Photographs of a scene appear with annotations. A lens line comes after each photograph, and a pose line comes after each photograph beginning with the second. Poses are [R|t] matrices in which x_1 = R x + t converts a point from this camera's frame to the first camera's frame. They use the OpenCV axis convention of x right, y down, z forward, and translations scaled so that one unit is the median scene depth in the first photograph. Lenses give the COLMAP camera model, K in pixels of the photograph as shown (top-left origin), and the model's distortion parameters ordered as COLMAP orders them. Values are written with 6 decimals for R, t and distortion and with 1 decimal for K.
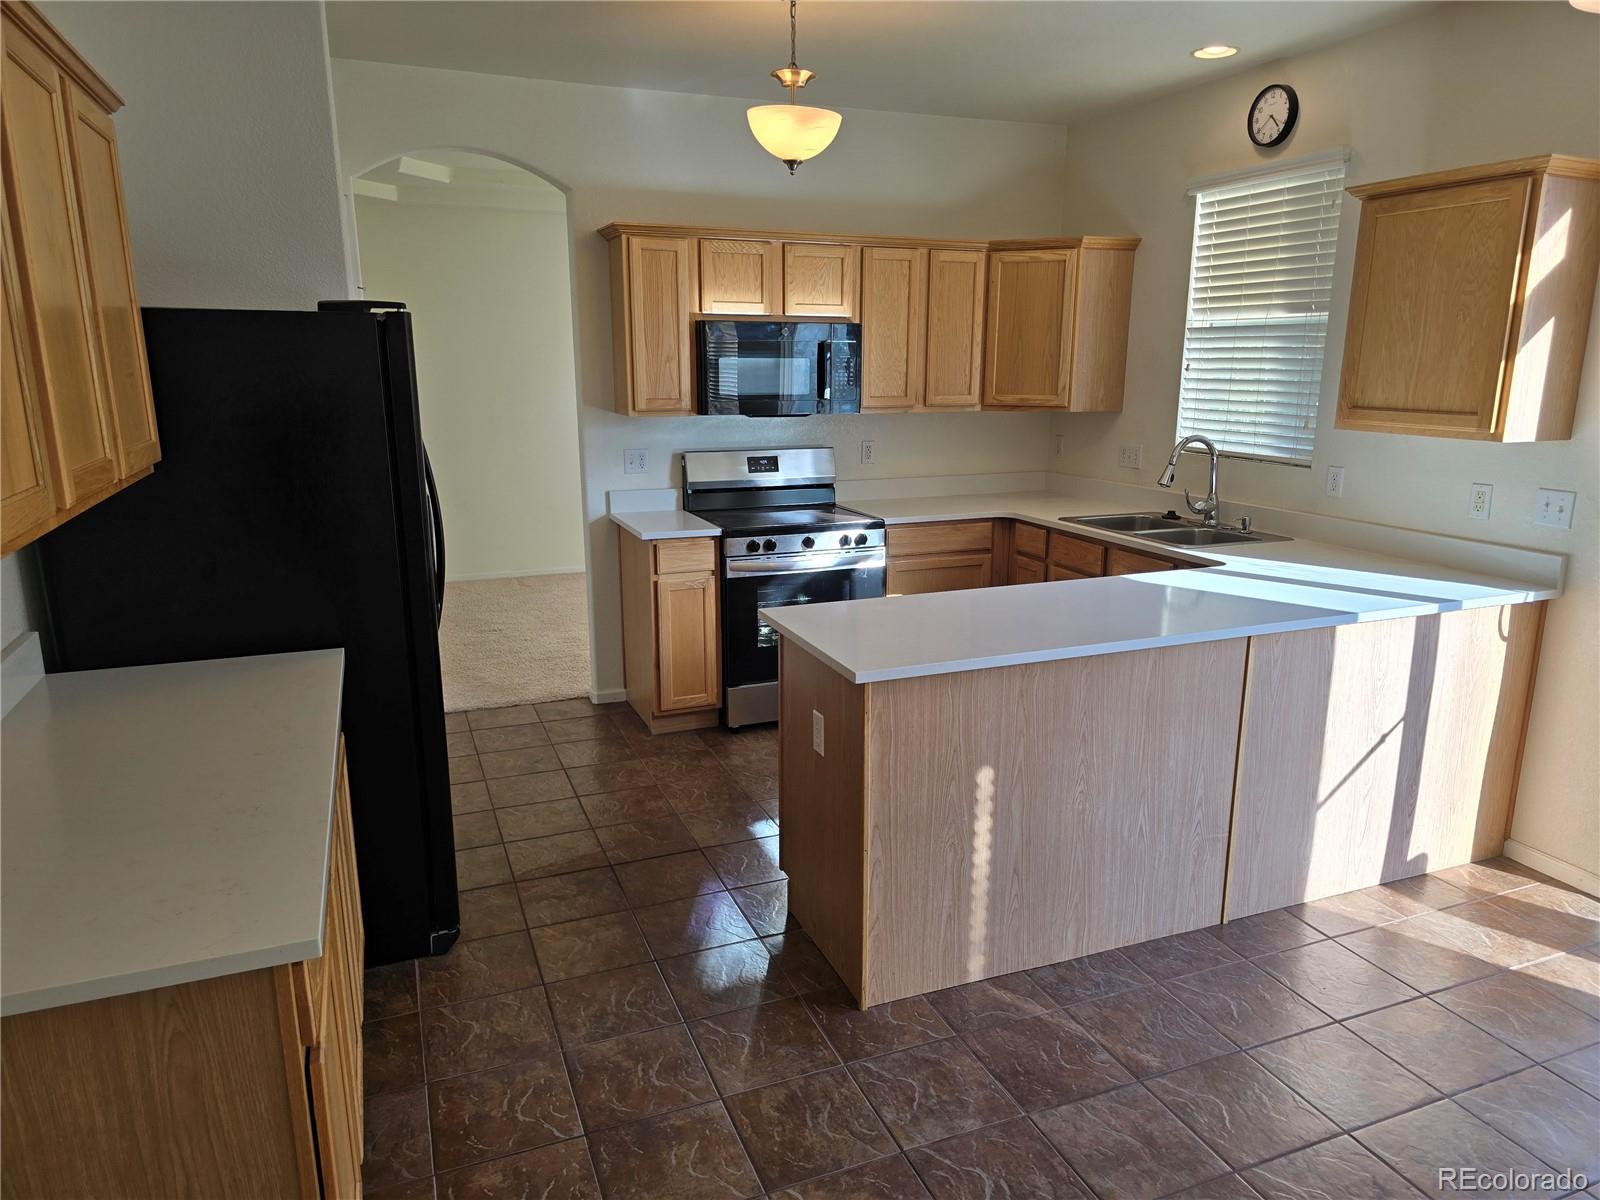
lens RADIAL K [[1072.9, 0, 798.8], [0, 1072.9, 605.5], [0, 0, 1]] dist [0.070672, -0.069625]
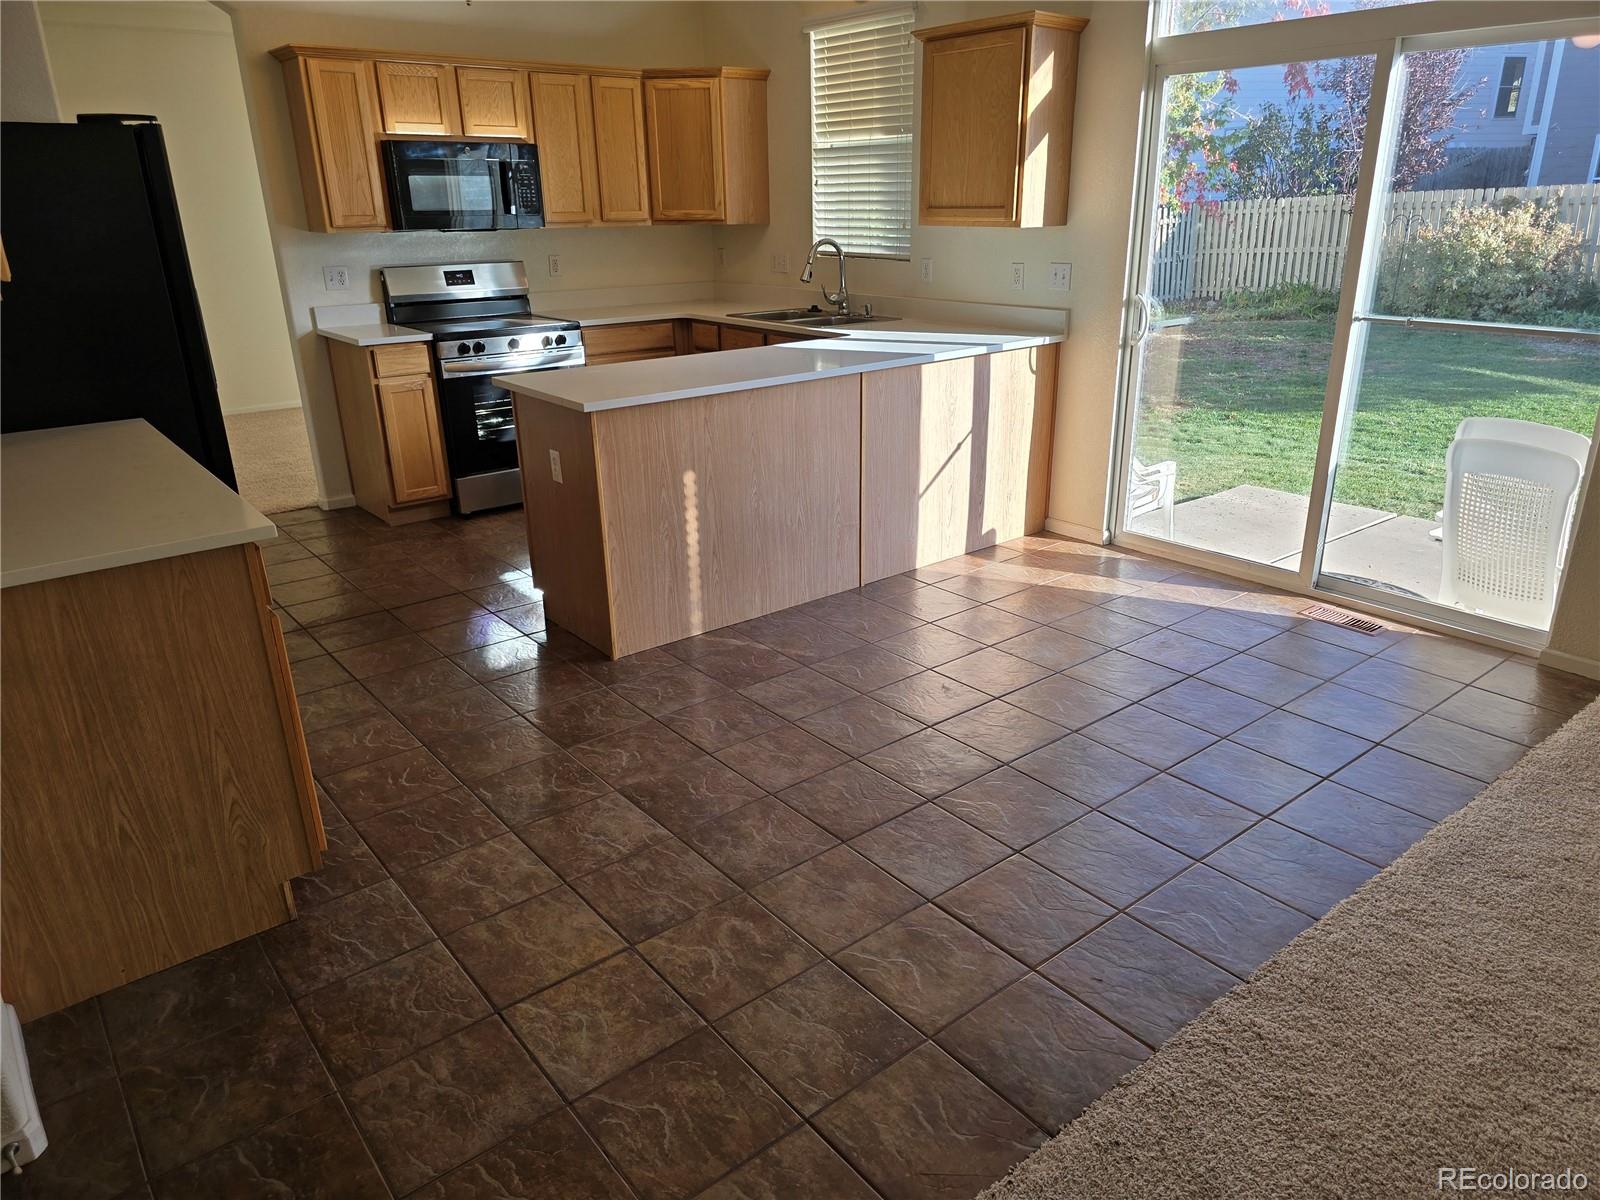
lens RADIAL K [[1089.3, 0, 811.8], [0, 1089.3, 593.7], [0, 0, 1]] dist [0.077185, -0.098871]
pose [[0.952898, -0.118507, 0.279180, -0.057046], [0.084862, 0.987915, 0.129702, 0.095628], [-0.291177, -0.099901, 0.951439, -0.276813]]
